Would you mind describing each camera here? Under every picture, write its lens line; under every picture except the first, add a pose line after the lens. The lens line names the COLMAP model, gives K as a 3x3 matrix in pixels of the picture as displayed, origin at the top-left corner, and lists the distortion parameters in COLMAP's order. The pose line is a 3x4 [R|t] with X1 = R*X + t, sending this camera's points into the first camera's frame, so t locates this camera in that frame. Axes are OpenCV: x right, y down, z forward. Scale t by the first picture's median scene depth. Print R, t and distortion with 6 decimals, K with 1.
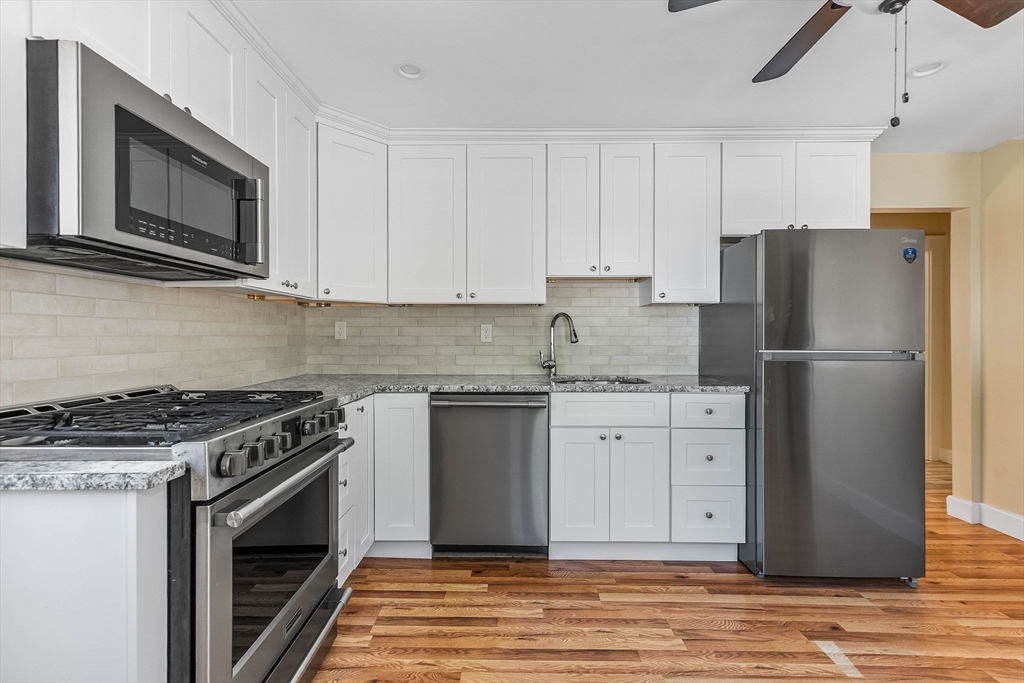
lens RADIAL K [[465.2, 0, 512.0], [0, 465.2, 341.5], [0, 0, 1]] dist [0.000271, -0.000011]
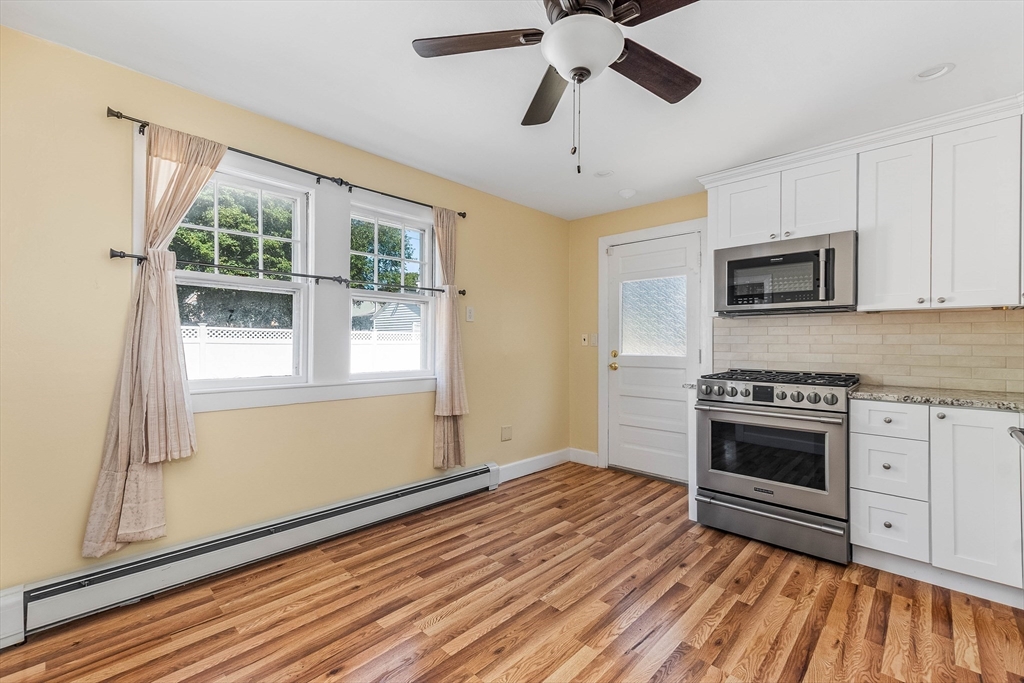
lens RADIAL K [[446.5, 0, 512.0], [0, 446.5, 341.5], [0, 0, 1]] dist [0.000170, 0.000003]
pose [[-0.675845, -0.005224, -0.737026, 1.205939], [-0.017469, 0.999807, 0.008933, -0.013064], [0.736837, 0.018912, -0.675806, 1.107072]]
